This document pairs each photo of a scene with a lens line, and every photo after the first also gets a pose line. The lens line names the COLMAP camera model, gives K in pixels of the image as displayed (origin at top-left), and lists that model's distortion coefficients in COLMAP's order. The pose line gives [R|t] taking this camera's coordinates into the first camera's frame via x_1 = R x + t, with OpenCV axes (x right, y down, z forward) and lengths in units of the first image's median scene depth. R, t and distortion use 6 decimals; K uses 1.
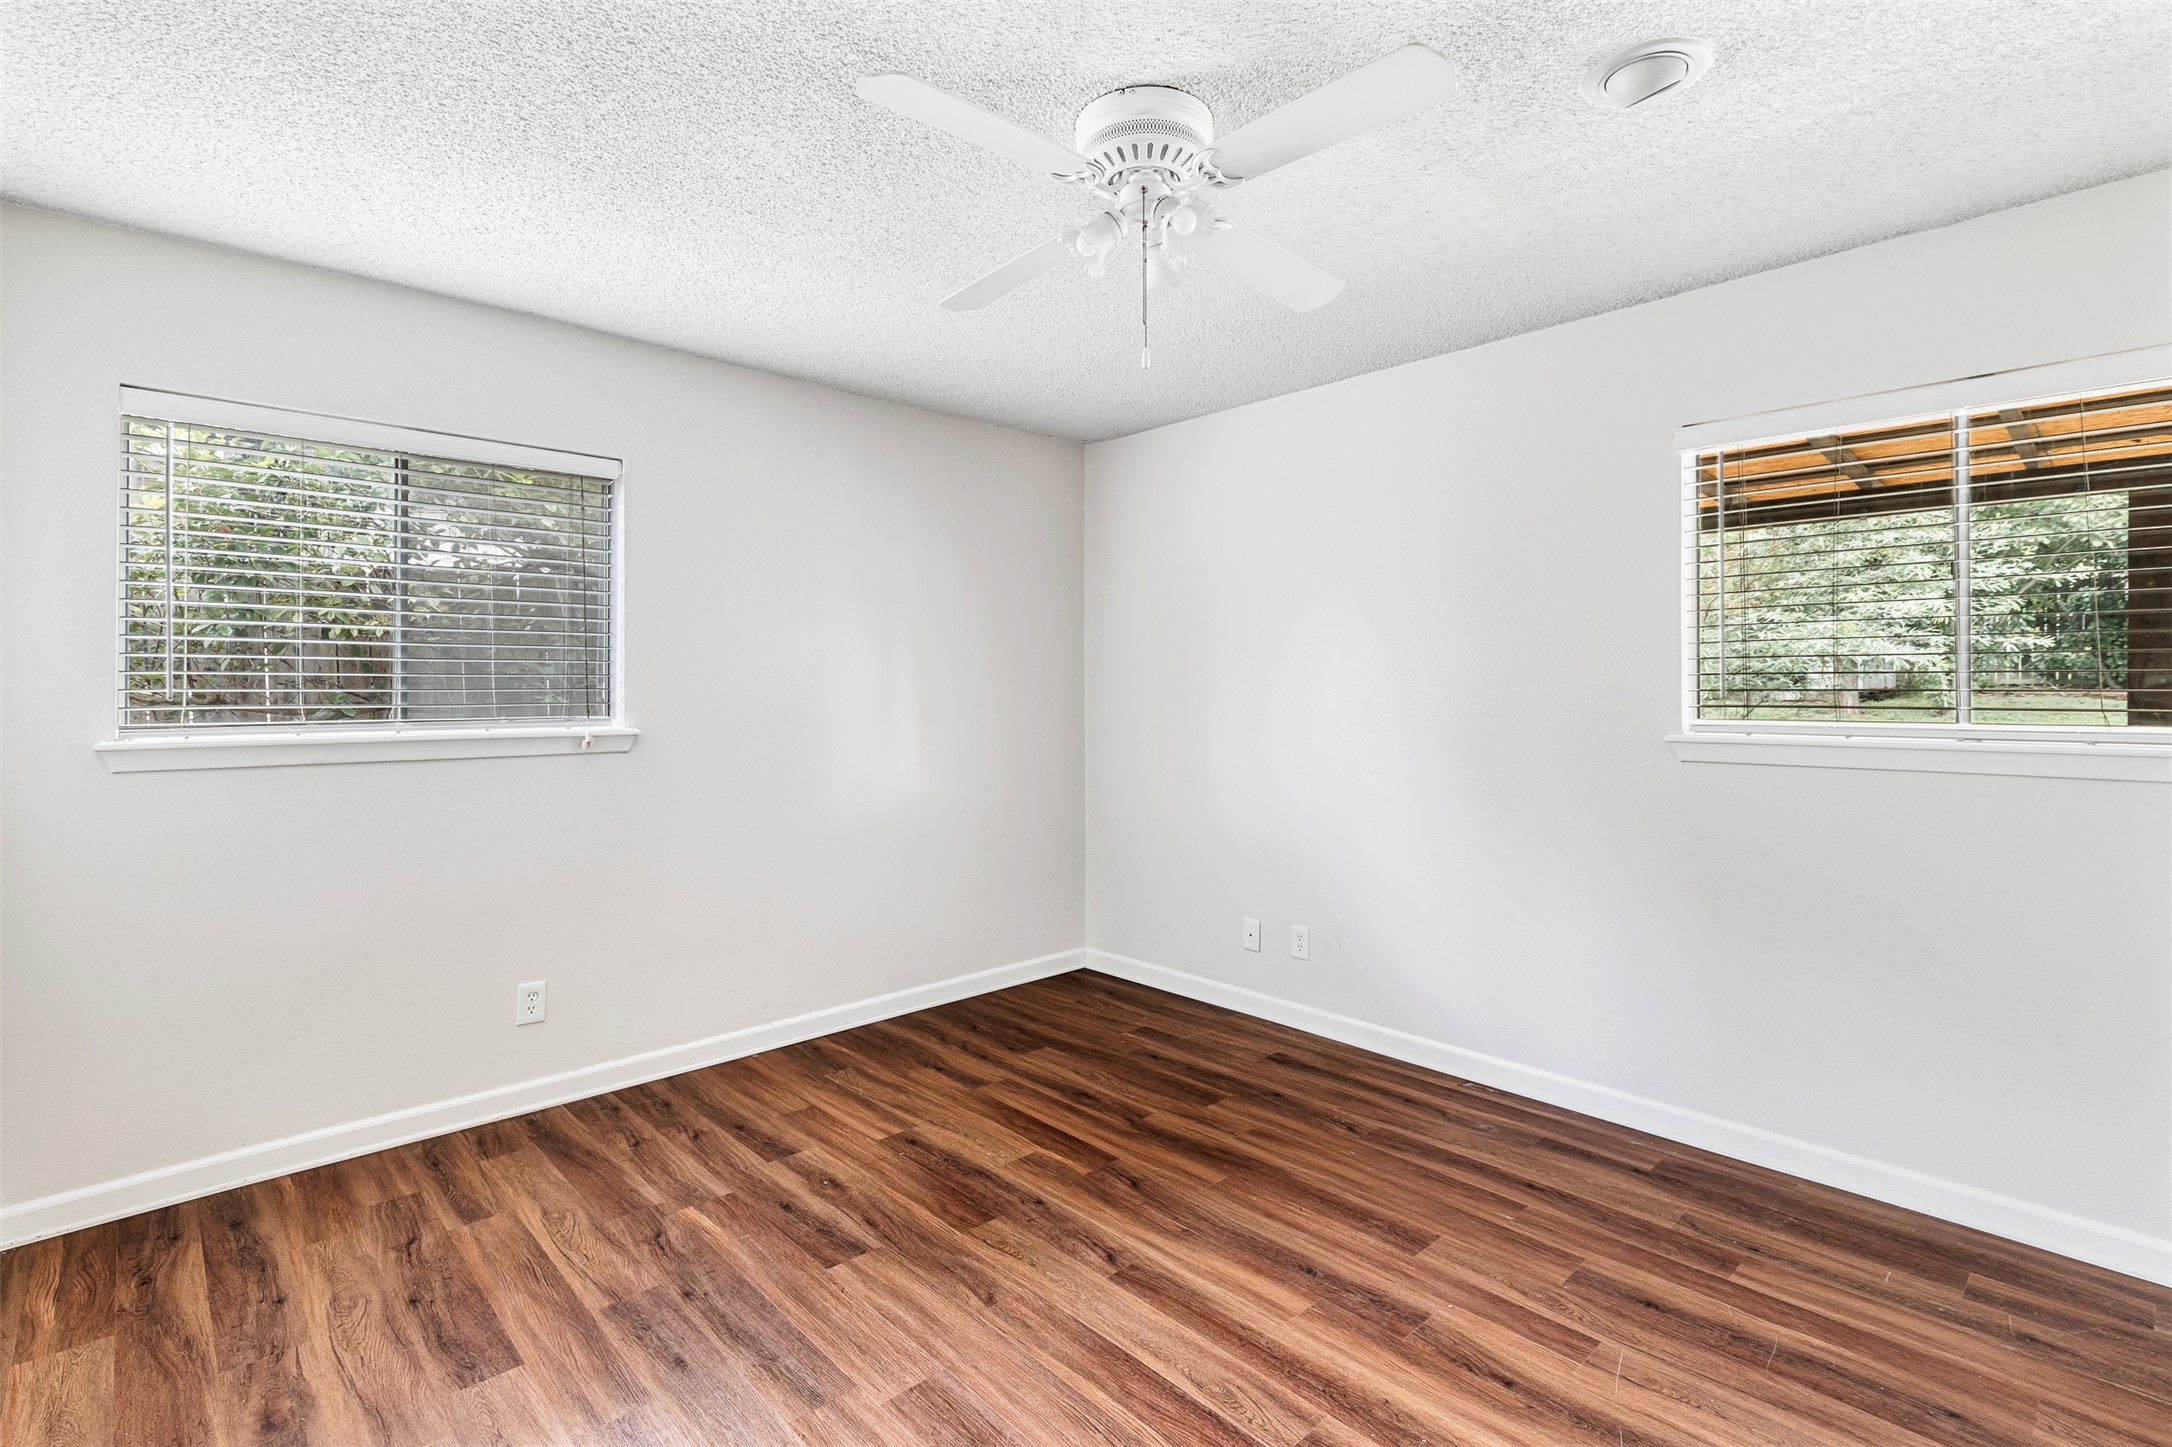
lens RADIAL K [[994.0, 0, 1084.1], [0, 994.0, 708.6], [0, 0, 1]] dist [0.016573, -0.000835]
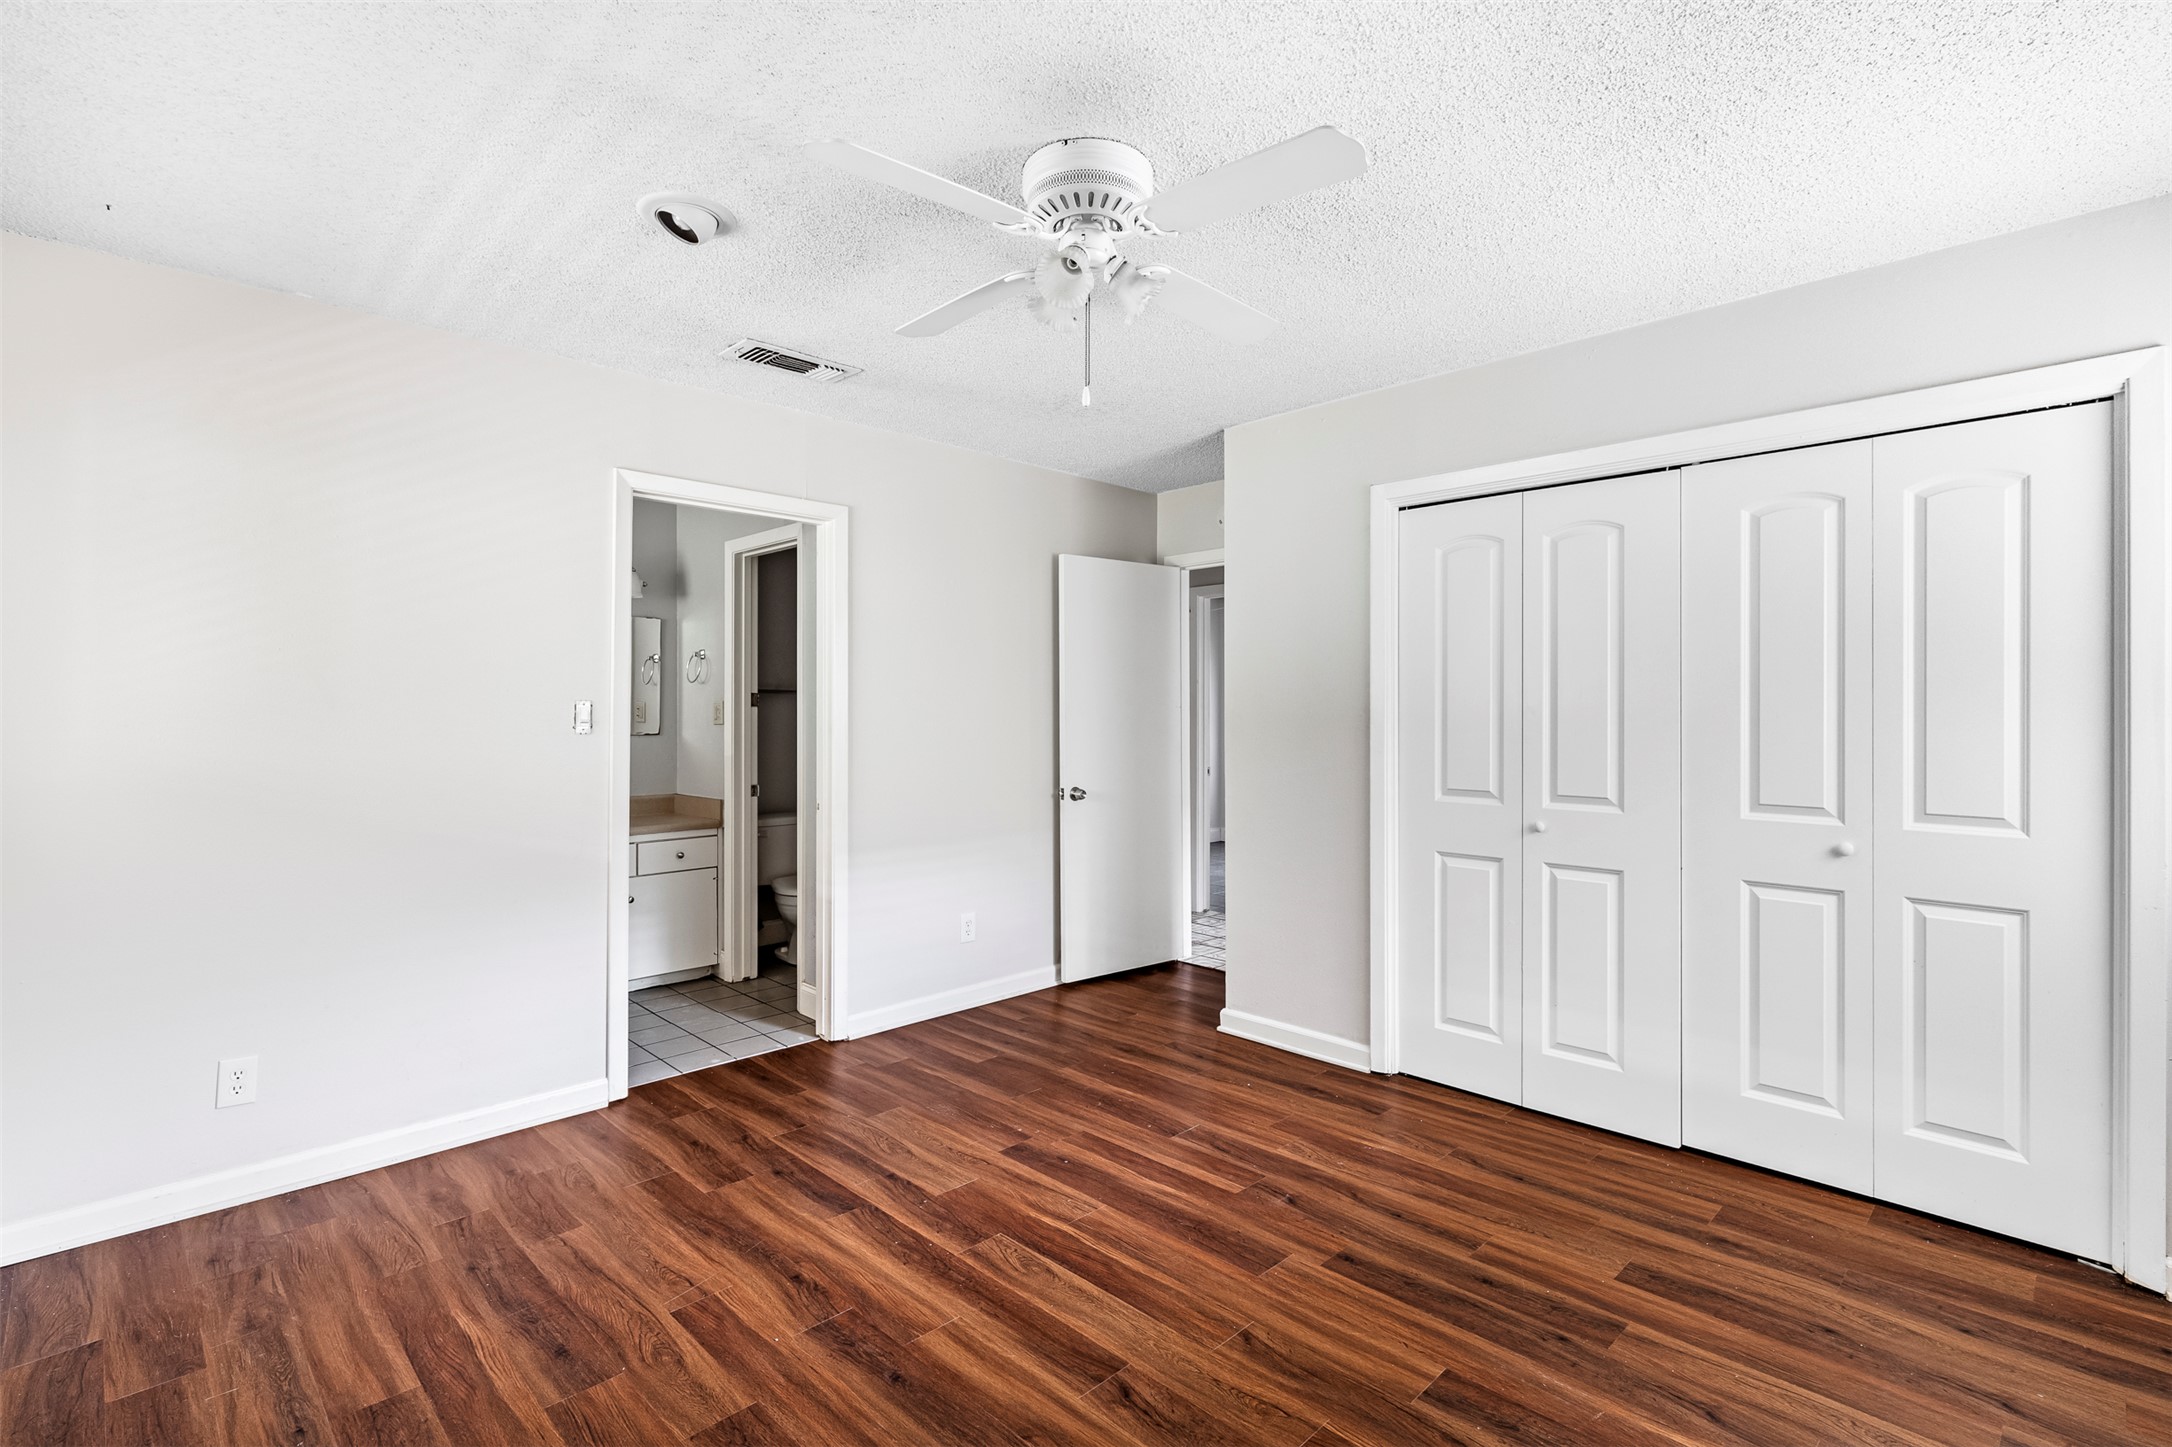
lens RADIAL K [[994.0, 0, 1088.1], [0, 994.0, 716.8], [0, 0, 1]] dist [0.016573, -0.000835]
pose [[-0.999714, 0.000891, -0.023902, 0.083053], [0.000475, 0.999849, 0.017389, -0.029994], [0.023914, 0.017373, -0.999563, 1.962296]]
